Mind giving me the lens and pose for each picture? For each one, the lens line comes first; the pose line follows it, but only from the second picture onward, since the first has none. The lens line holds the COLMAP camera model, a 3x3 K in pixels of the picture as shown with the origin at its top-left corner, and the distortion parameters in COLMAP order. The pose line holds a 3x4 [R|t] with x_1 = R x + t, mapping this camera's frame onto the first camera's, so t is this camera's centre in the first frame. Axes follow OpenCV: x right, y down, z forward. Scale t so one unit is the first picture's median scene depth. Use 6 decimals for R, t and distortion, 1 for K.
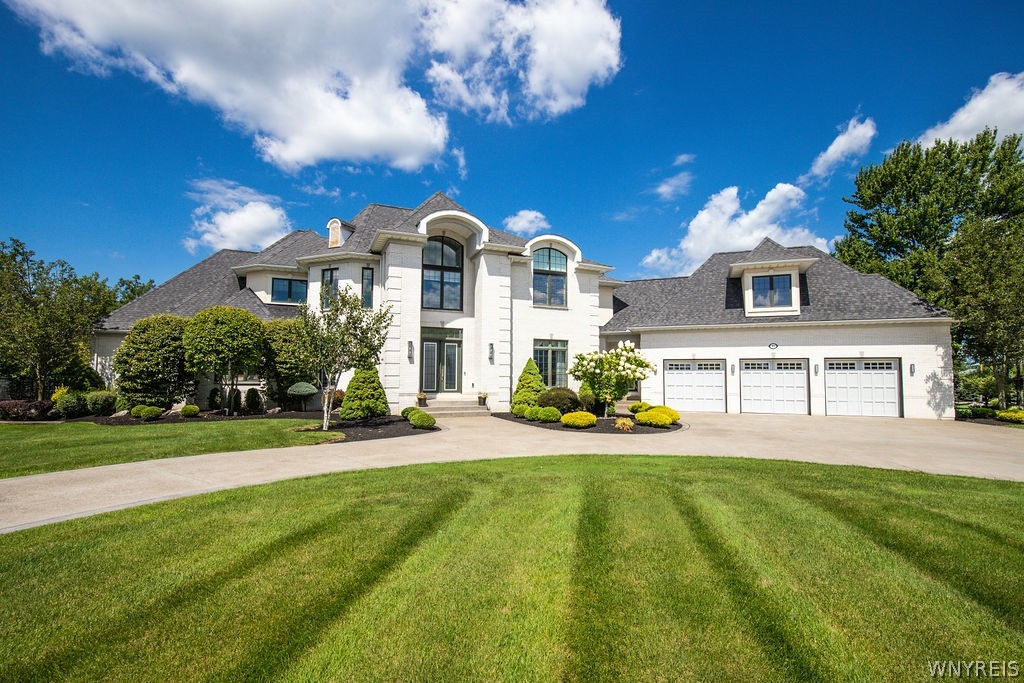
lens RADIAL K [[470.9, 0, 512.0], [0, 470.9, 341.5], [0, 0, 1]] dist [-0.000079, -0.000027]
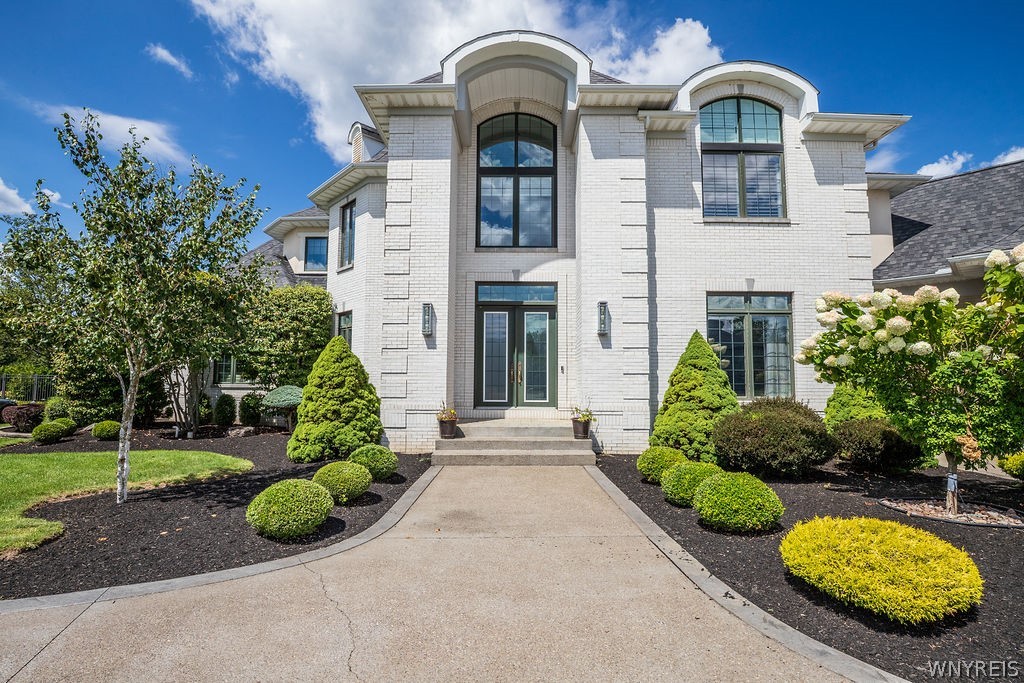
lens RADIAL K [[479.3, 0, 512.0], [0, 479.3, 341.5], [0, 0, 1]] dist [-0.020607, -0.000519]
pose [[0.918098, -0.033858, -0.394906, 0.055284], [0.031410, 0.999426, -0.012662, 0.043834], [0.395108, -0.000779, 0.918634, 0.516574]]
